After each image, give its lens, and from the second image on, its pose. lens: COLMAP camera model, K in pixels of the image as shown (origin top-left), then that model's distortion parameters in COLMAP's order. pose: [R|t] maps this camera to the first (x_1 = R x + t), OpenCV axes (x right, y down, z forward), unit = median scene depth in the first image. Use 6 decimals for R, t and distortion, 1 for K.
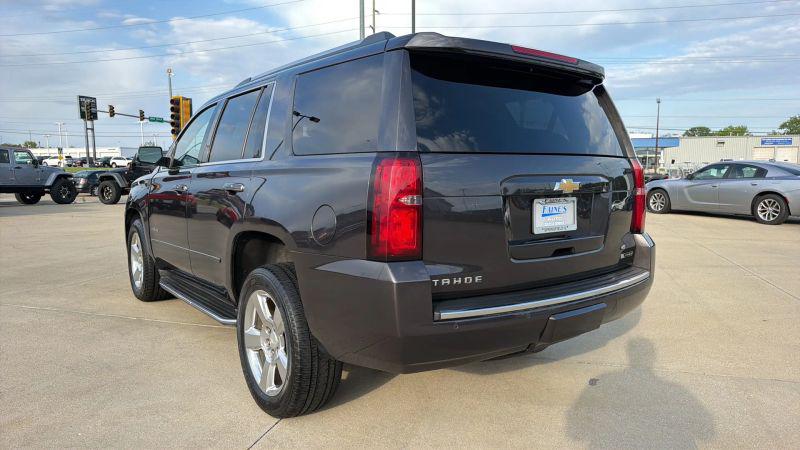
lens RADIAL K [[550.8, 0, 402.6], [0, 550.8, 226.9], [0, 0, 1]] dist [0.002209, -0.002448]
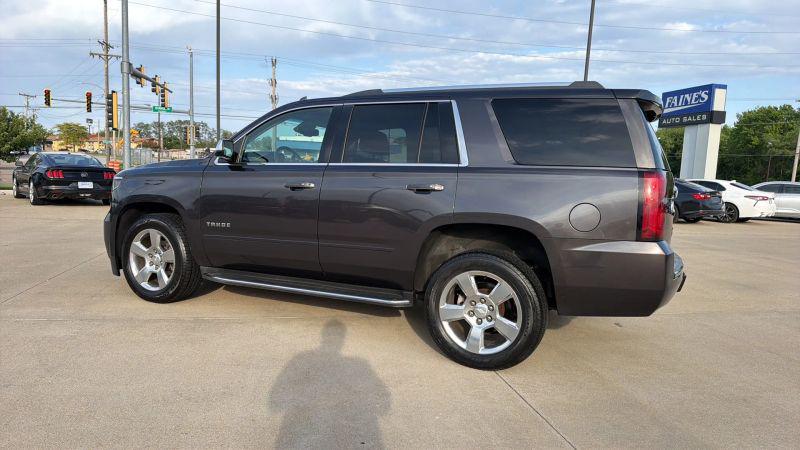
lens RADIAL K [[541.4, 0, 394.4], [0, 541.4, 224.7], [0, 0, 1]] dist [0.048895, -0.060212]
pose [[0.882615, -0.009031, 0.470010, -0.829850], [0.007074, 0.999957, 0.005930, 0.001402], [-0.470043, -0.001910, 0.882641, 0.006278]]
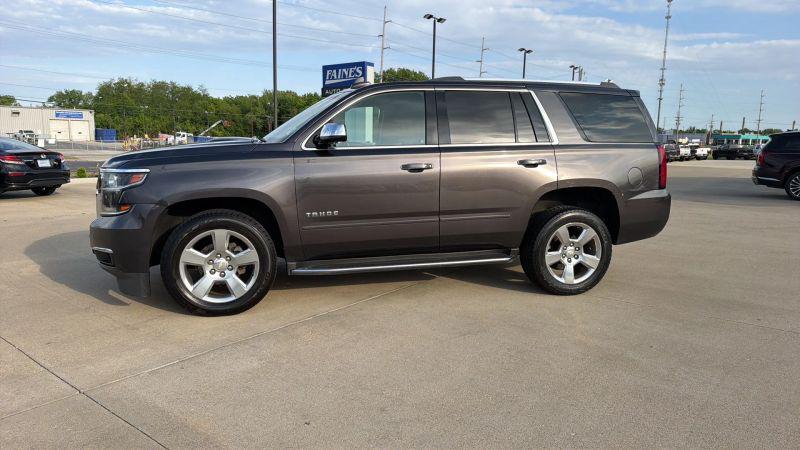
lens RADIAL K [[543.3, 0, 405.0], [0, 543.3, 224.1], [0, 0, 1]] dist [0.014765, -0.005967]
pose [[0.360994, -0.129552, 0.923526, -1.628351], [0.085447, 0.990733, 0.105579, -0.081524], [-0.928645, 0.040799, 0.368718, 0.718576]]
